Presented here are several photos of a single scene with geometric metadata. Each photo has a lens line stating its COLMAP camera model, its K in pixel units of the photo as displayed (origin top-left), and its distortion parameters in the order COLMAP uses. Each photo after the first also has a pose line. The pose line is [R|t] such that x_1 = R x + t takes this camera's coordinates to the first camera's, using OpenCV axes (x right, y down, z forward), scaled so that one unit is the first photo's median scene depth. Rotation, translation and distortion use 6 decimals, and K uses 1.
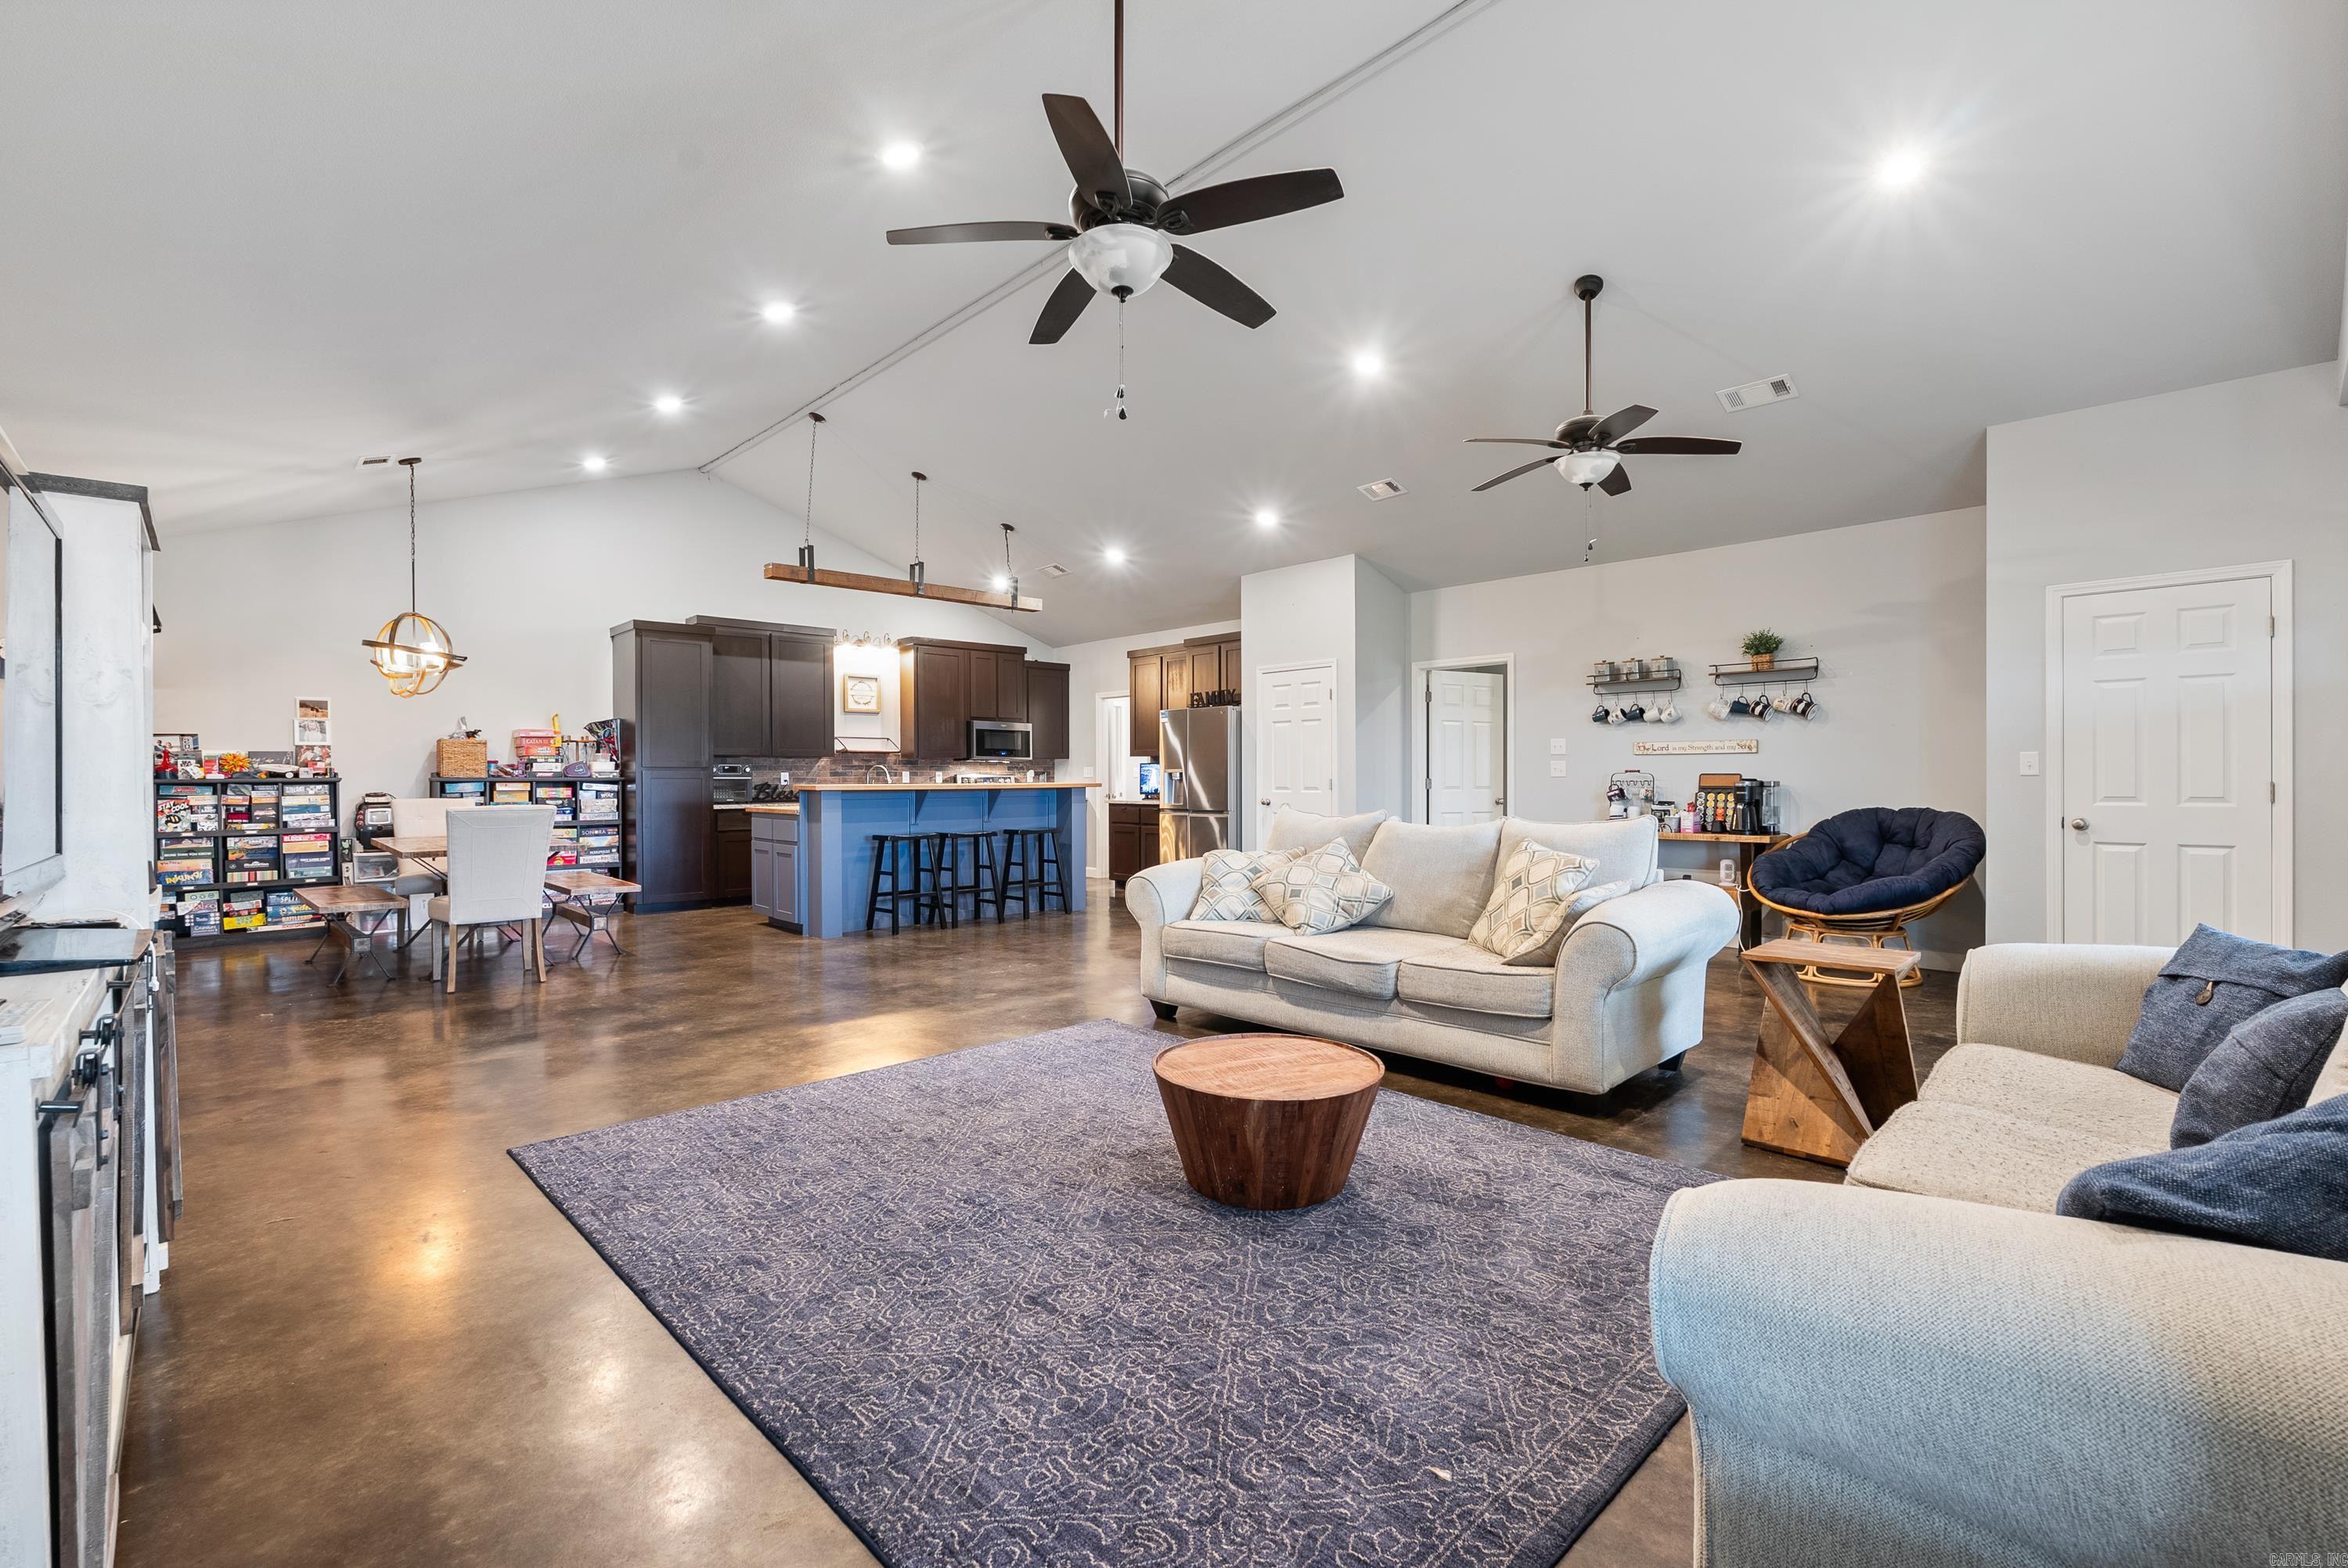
lens RADIAL K [[1038.0, 0, 1178.7], [0, 1038.0, 772.8], [0, 0, 1]] dist [-0.004961, -0.000322]
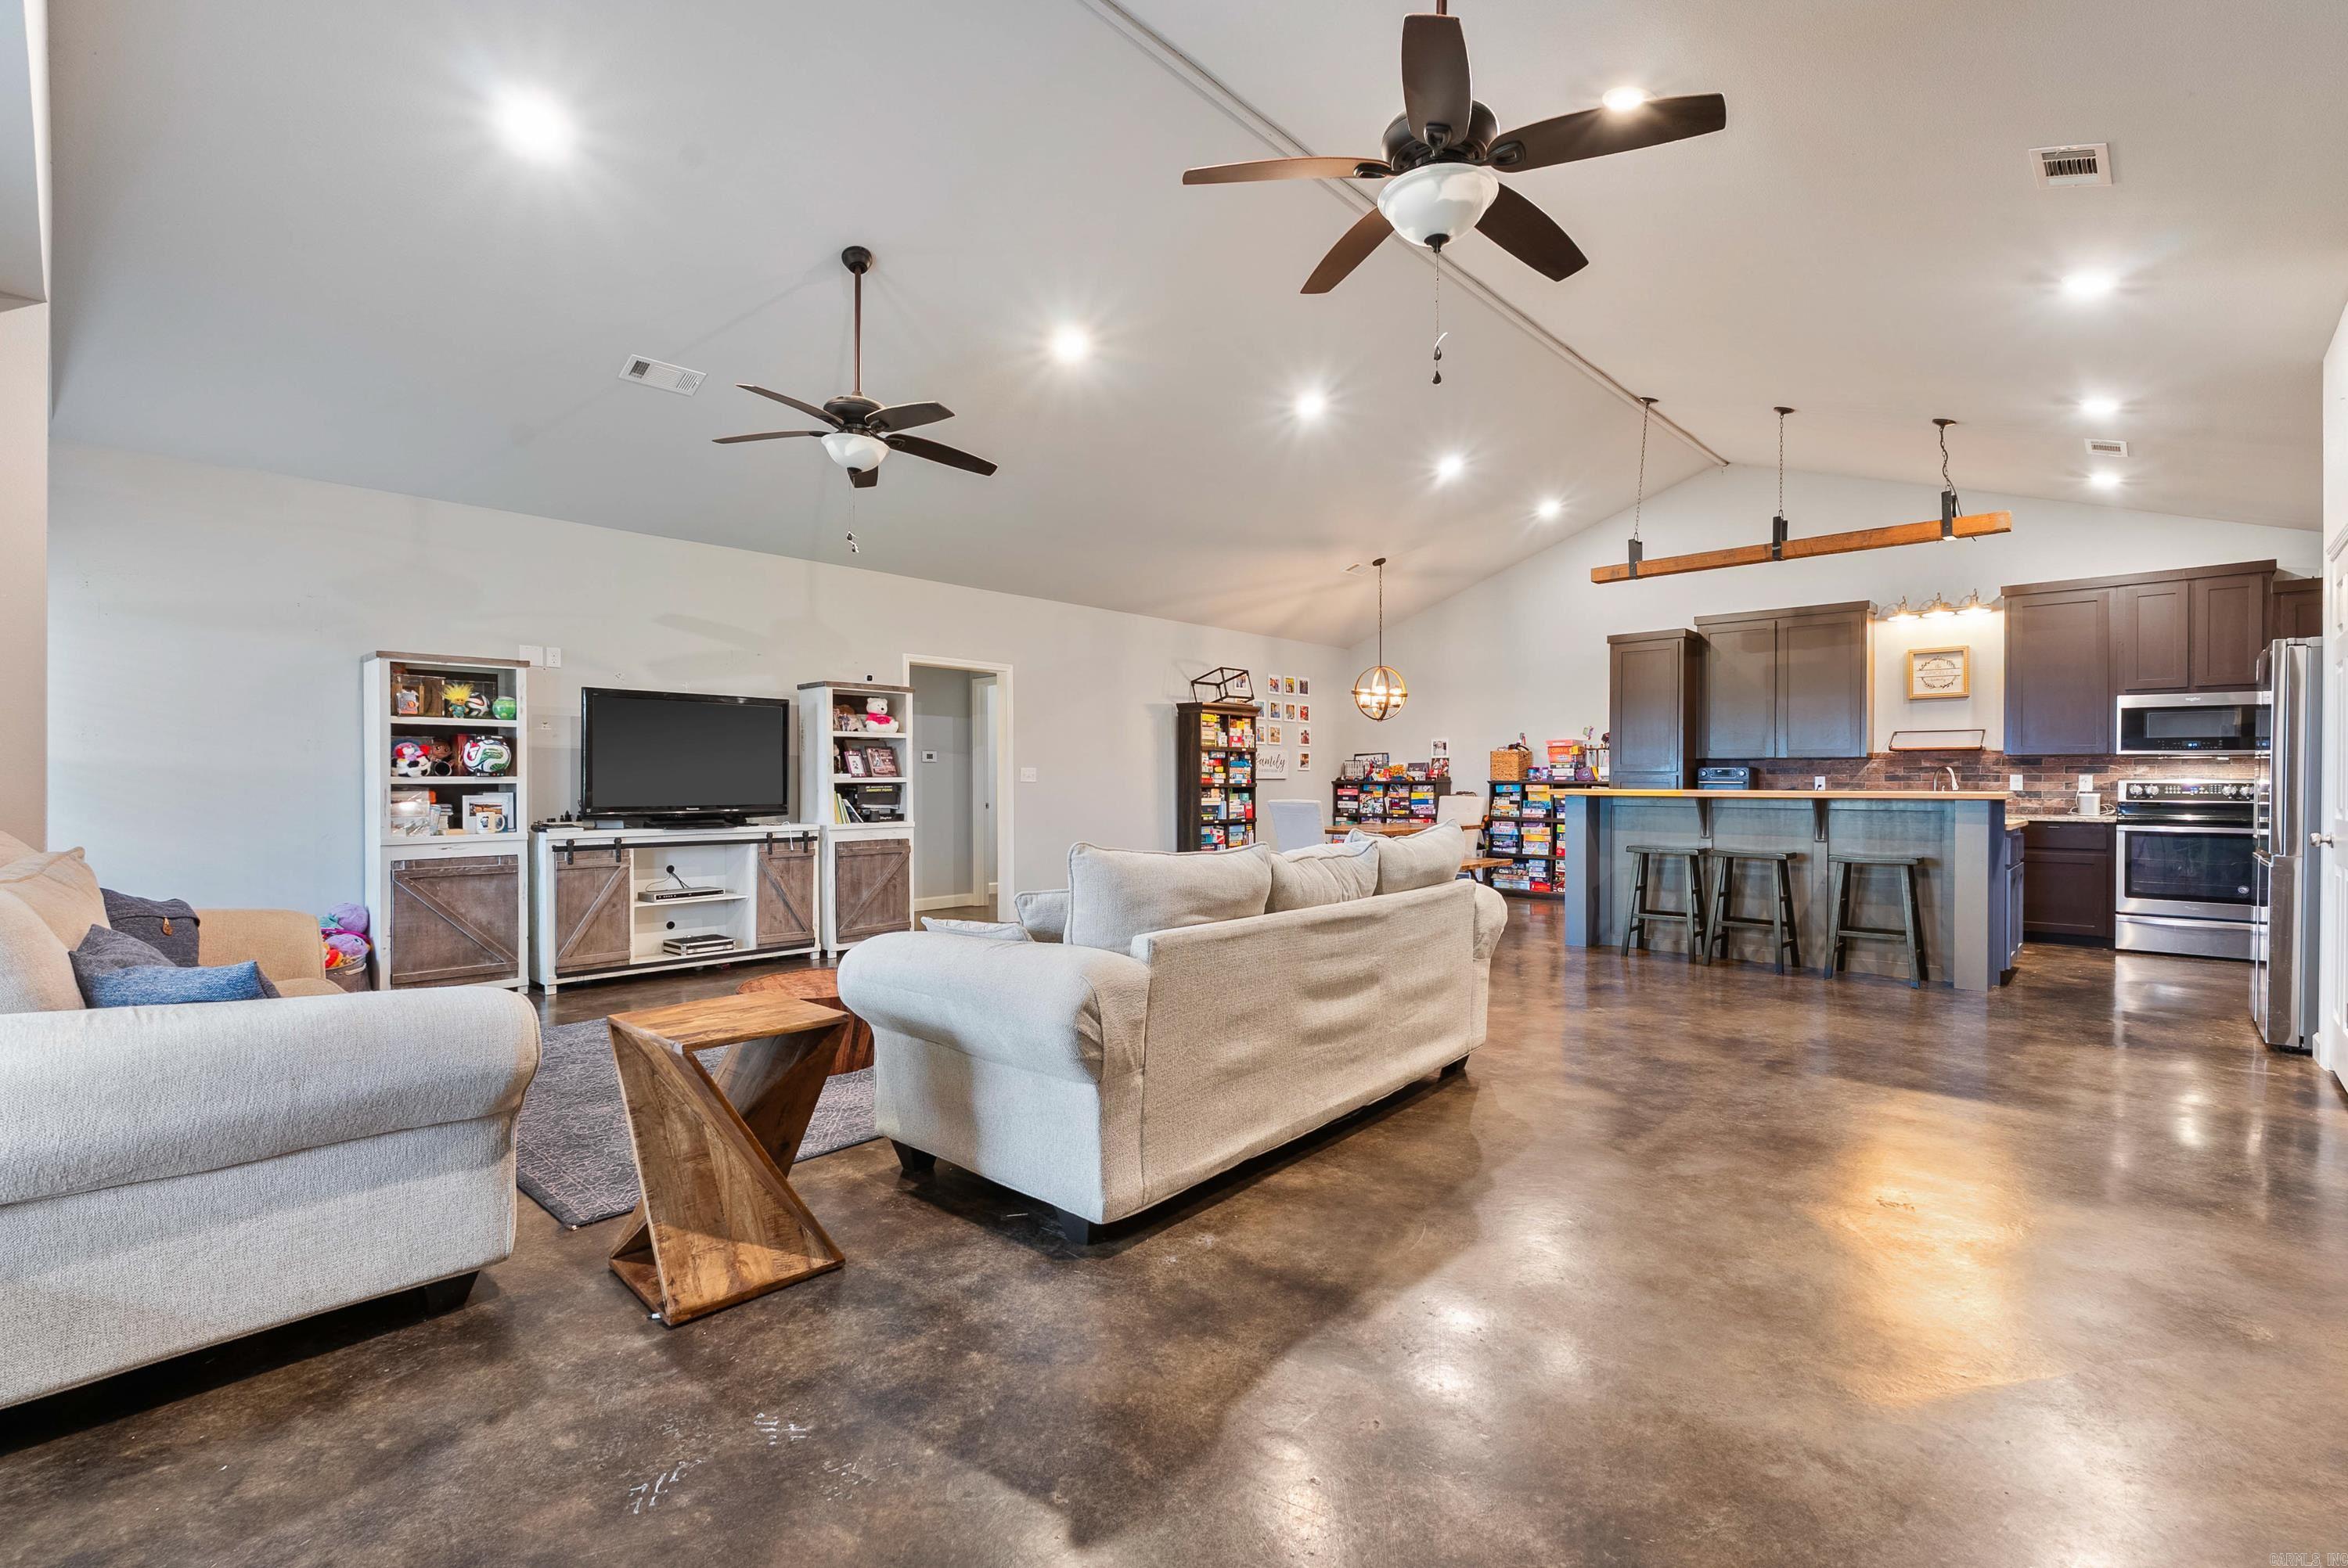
lens RADIAL K [[1038.0, 0, 1174.7], [0, 1038.0, 782.1], [0, 0, 1]] dist [-0.004961, -0.000322]
pose [[0.065513, 0.005799, -0.997835, 0.533615], [0.001311, 0.999982, 0.005898, -0.001660], [0.997851, -0.001694, 0.065505, 0.480861]]
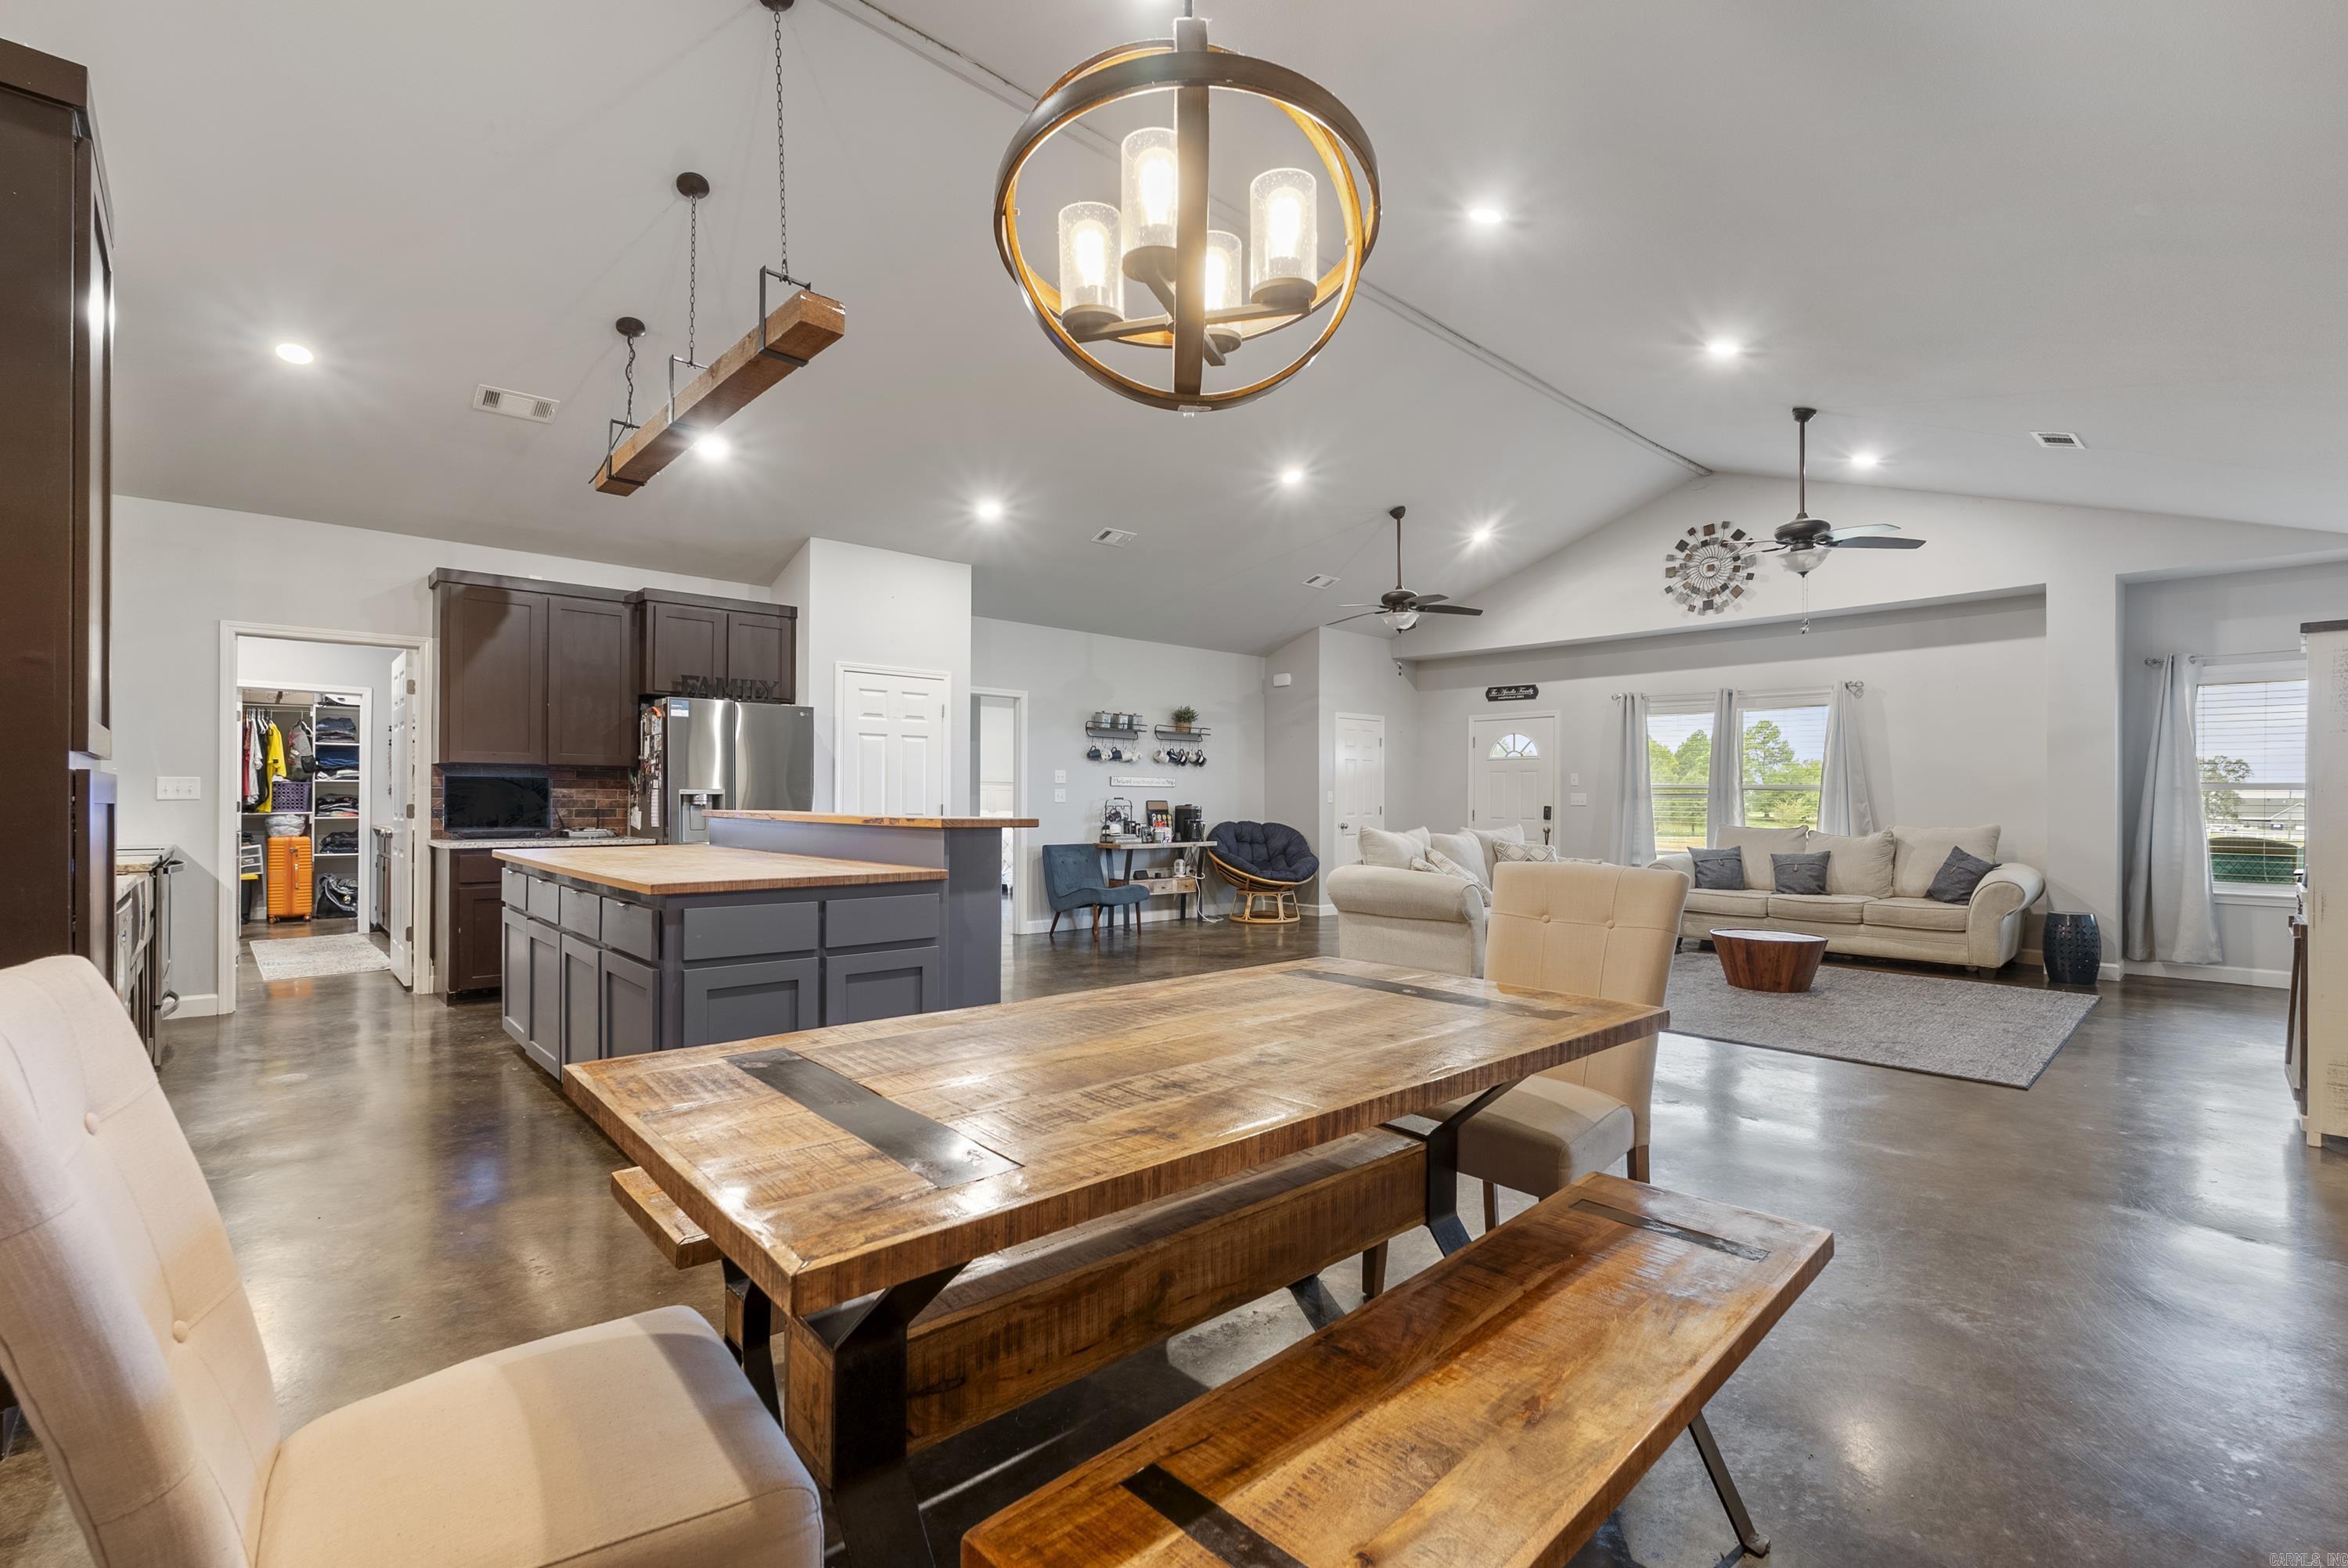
lens RADIAL K [[1038.0, 0, 1177.8], [0, 1038.0, 798.2], [0, 0, 1]] dist [-0.004961, -0.000322]
pose [[0.009789, 0.005141, 0.999939, -0.743660], [-0.008286, 0.999953, -0.005060, 0.003371], [-0.999918, -0.008236, 0.009831, 0.775951]]
